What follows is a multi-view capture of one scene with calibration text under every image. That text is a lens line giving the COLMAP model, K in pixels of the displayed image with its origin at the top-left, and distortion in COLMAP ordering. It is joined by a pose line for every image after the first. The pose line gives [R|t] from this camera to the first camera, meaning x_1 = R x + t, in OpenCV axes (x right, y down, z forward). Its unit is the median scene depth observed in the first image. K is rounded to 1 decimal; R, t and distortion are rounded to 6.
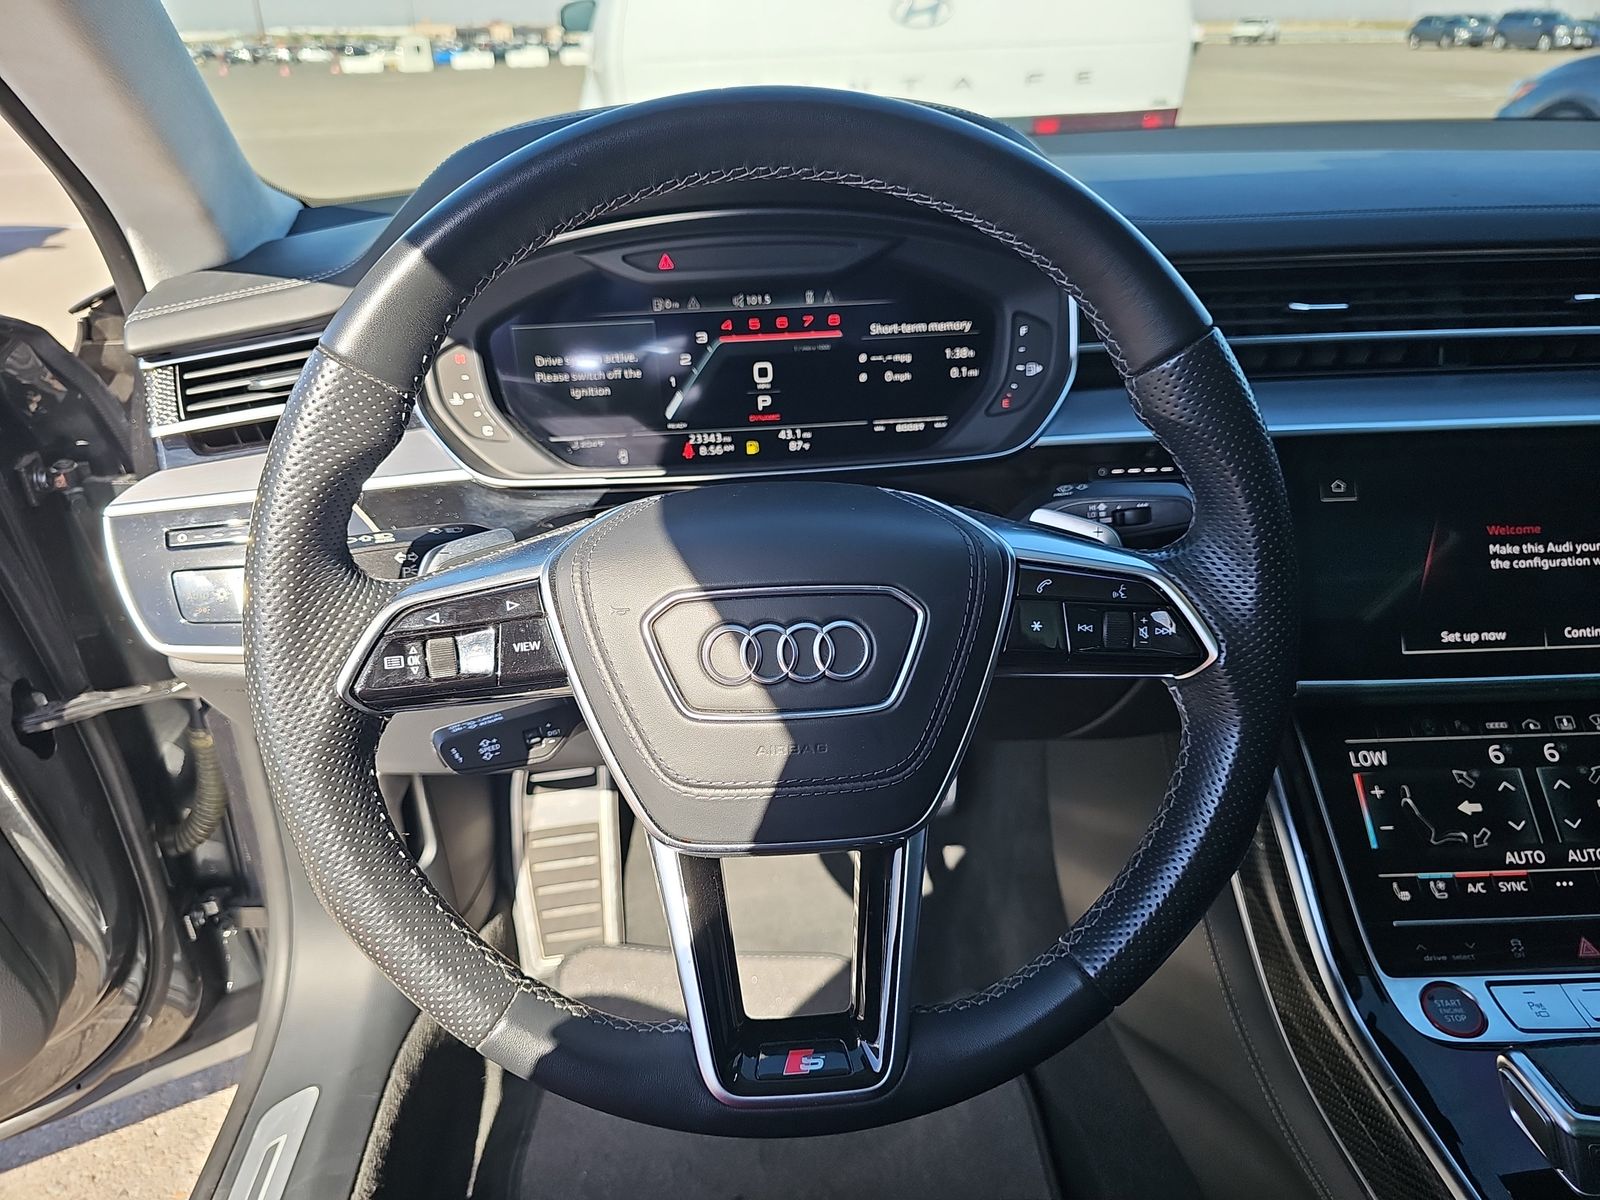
lens RADIAL K [[1060.2, 0, 791.8], [0, 1060.2, 606.6], [0, 0, 1]] dist [0.000205, 0.000639]
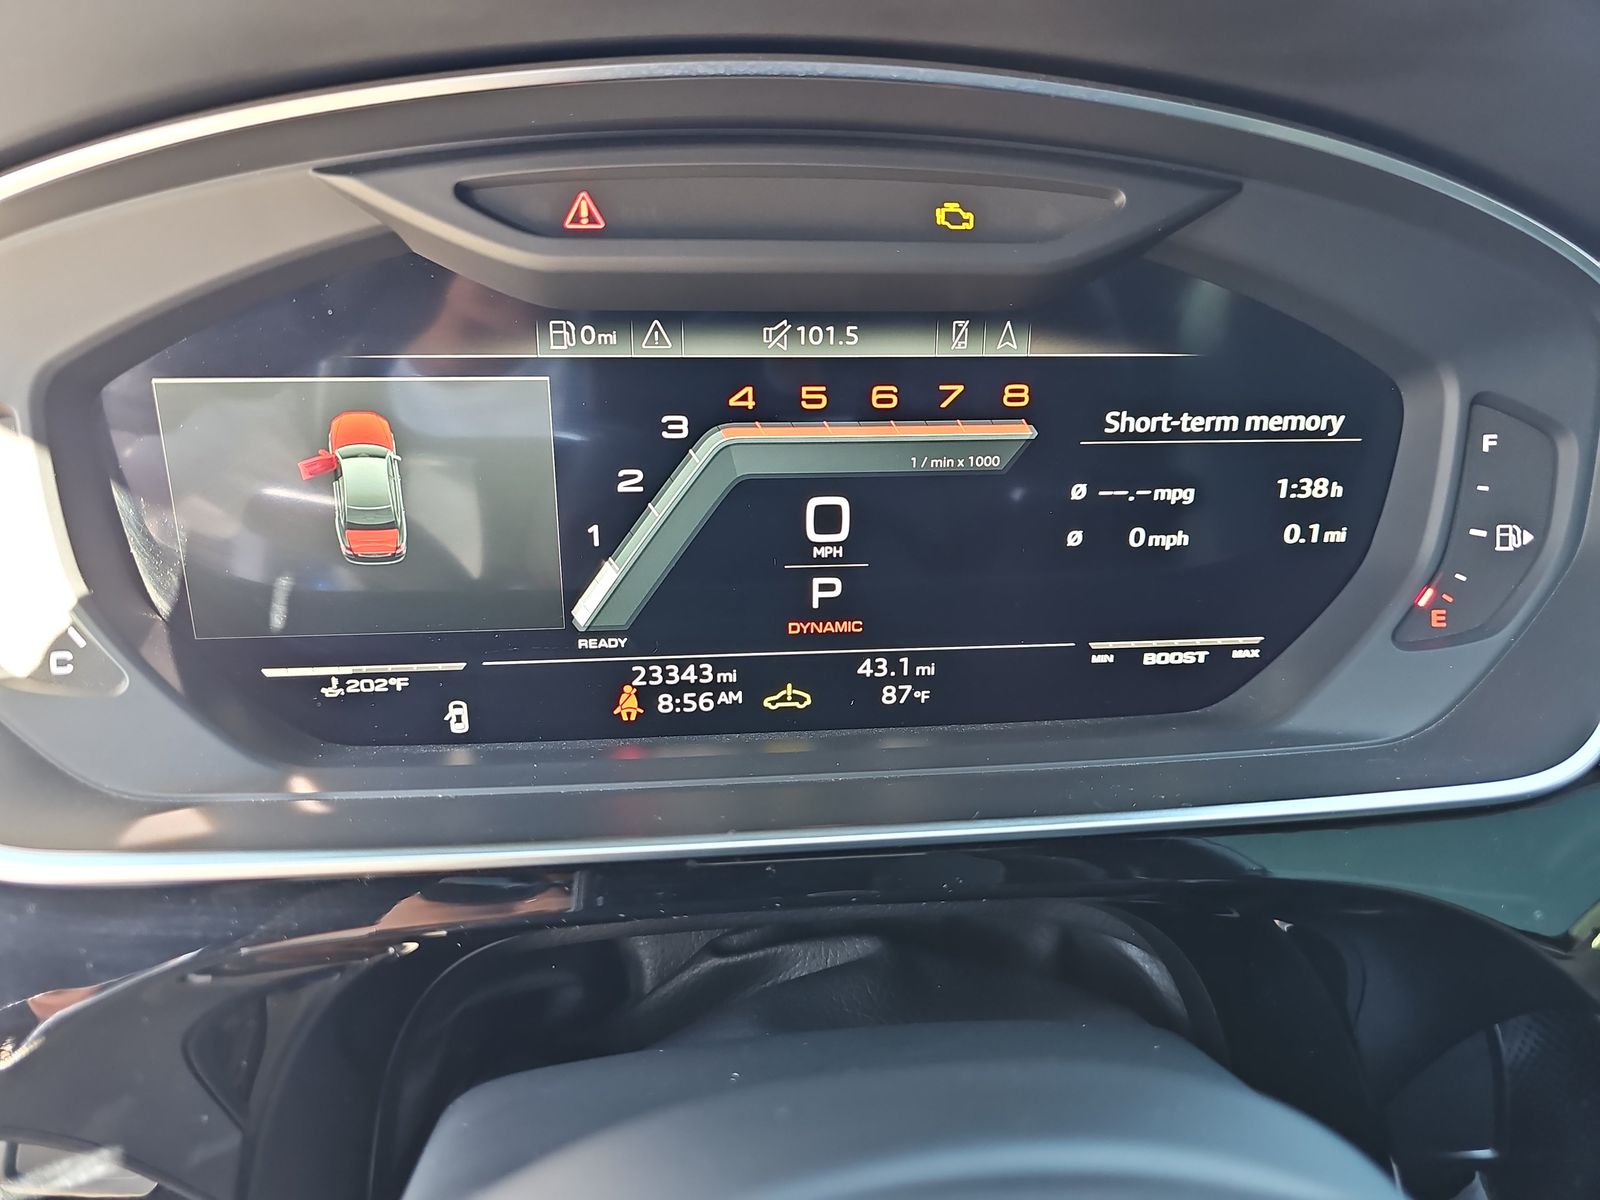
lens RADIAL K [[1060.2, 0, 810.6], [0, 1060.2, 597.0], [0, 0, 1]] dist [0.000205, 0.000639]
pose [[0.993880, 0.021744, 0.108304, -0.075205], [-0.014908, 0.997868, -0.063532, -0.166033], [-0.109454, 0.061529, 0.992086, 0.610242]]
